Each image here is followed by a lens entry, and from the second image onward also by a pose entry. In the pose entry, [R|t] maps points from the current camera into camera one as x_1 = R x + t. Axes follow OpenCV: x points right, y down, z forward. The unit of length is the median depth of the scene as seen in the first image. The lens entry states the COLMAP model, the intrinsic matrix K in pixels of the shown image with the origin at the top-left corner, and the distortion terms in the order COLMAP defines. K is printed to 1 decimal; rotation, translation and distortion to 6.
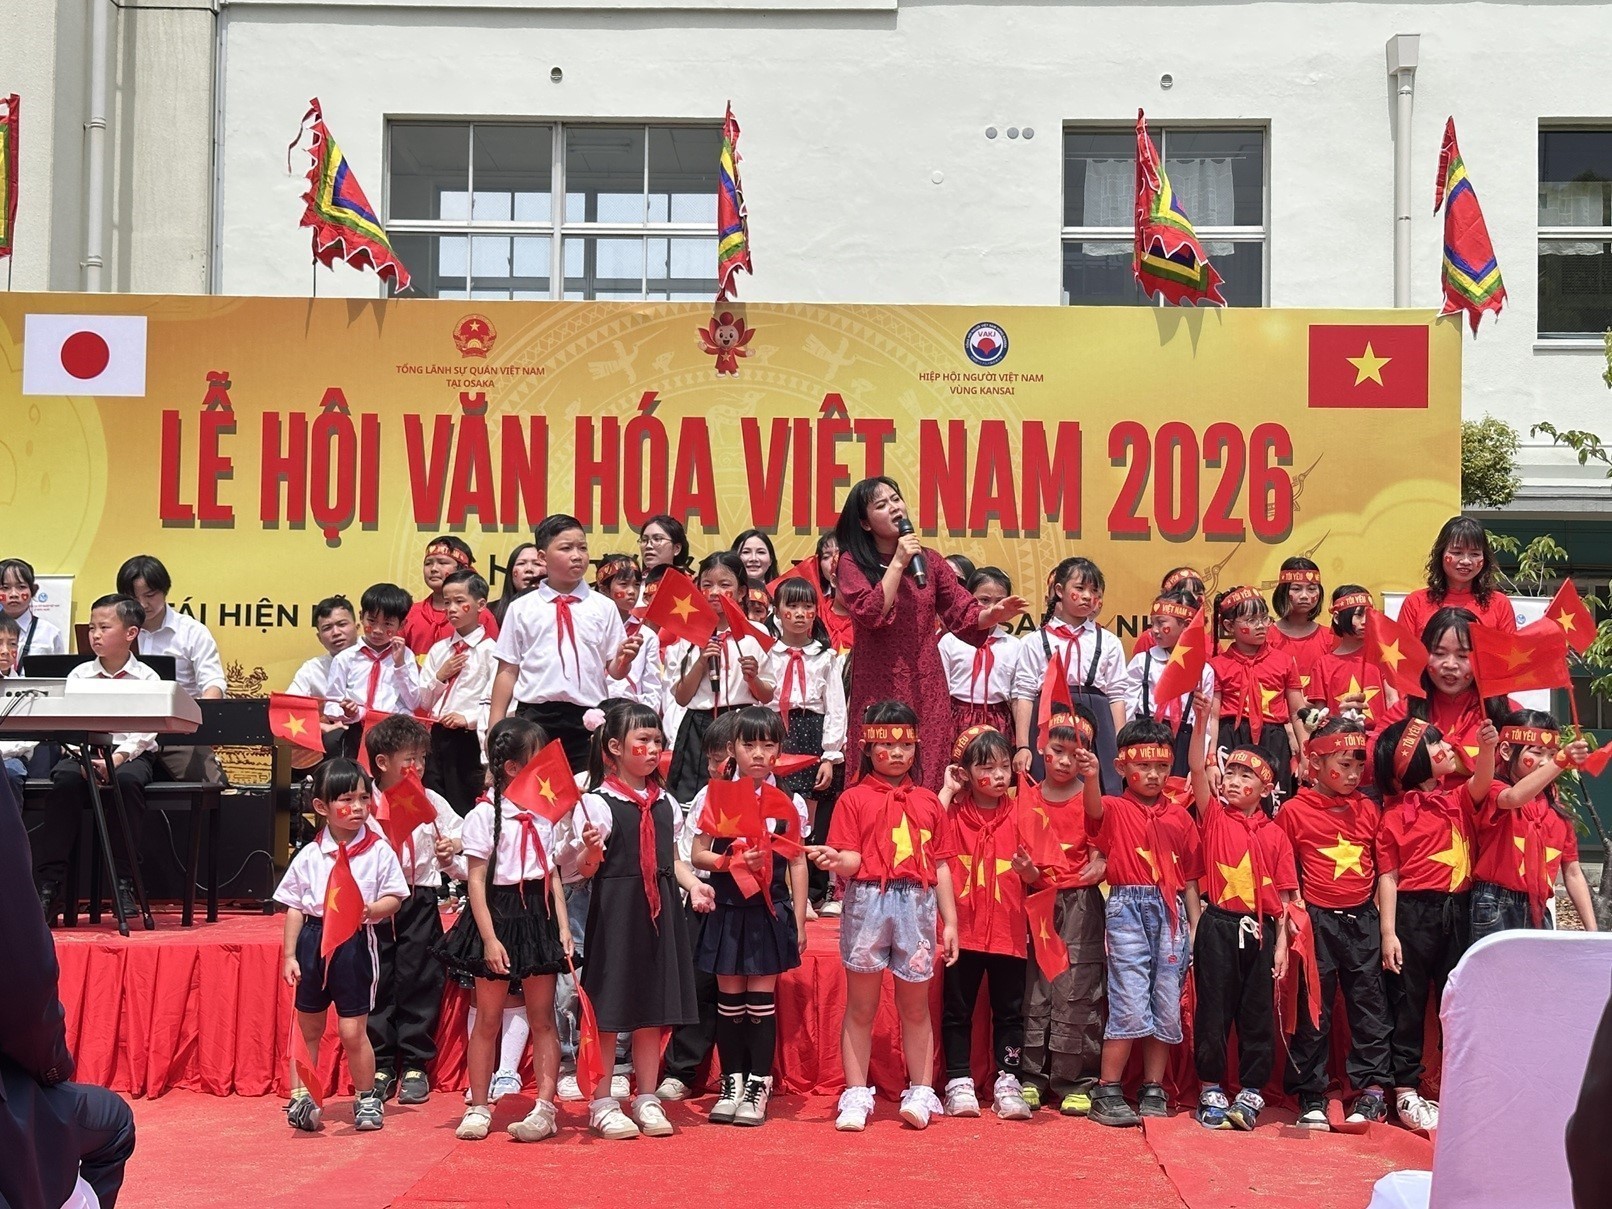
lens RADIAL K [[2348.3, 0, 806.0], [0, 2348.3, 604.5], [0, 0, 1]] dist [0.106924, -0.010711]
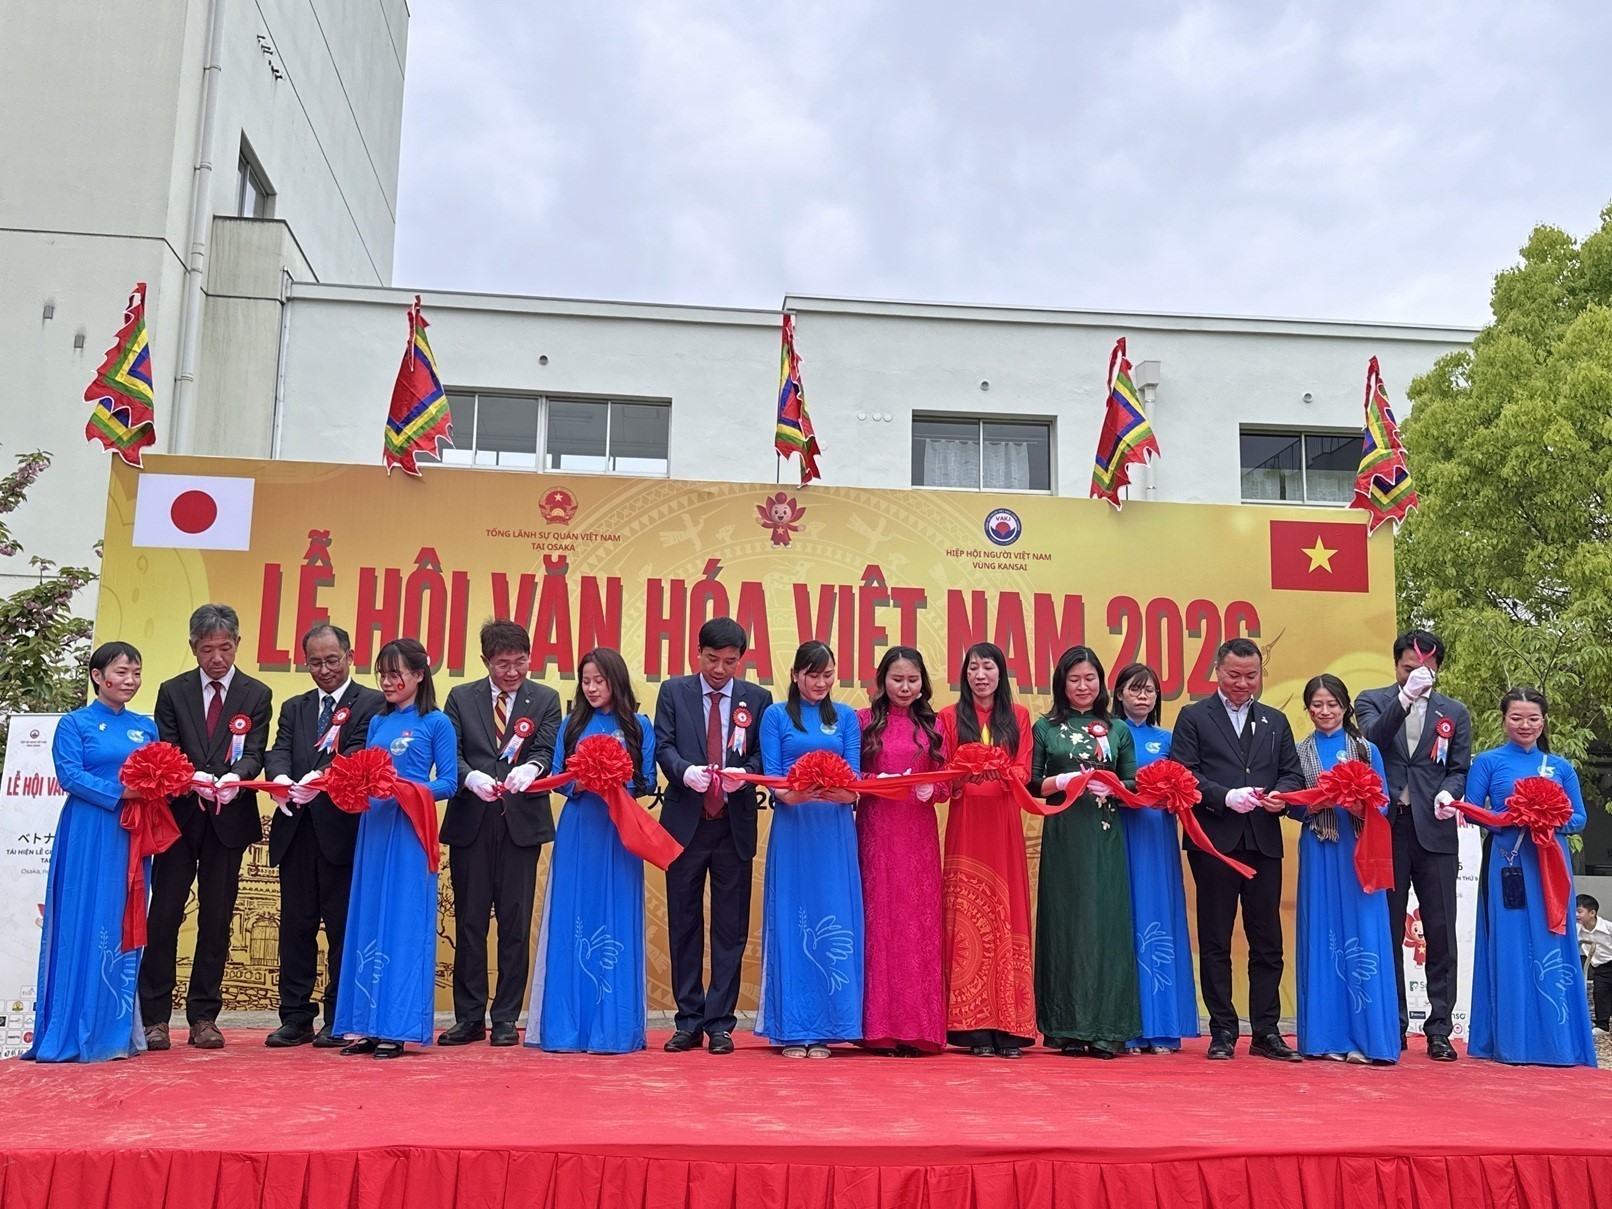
lens RADIAL K [[1503.7, 0, 806.0], [0, 1503.7, 604.5], [0, 0, 1]] dist [0.169086, -0.336443]
pose [[0.992785, 0.025817, 0.117097, -0.106544], [-0.013343, 0.994268, -0.106082, 0.007996], [-0.119165, 0.103754, 0.987439, 0.278728]]
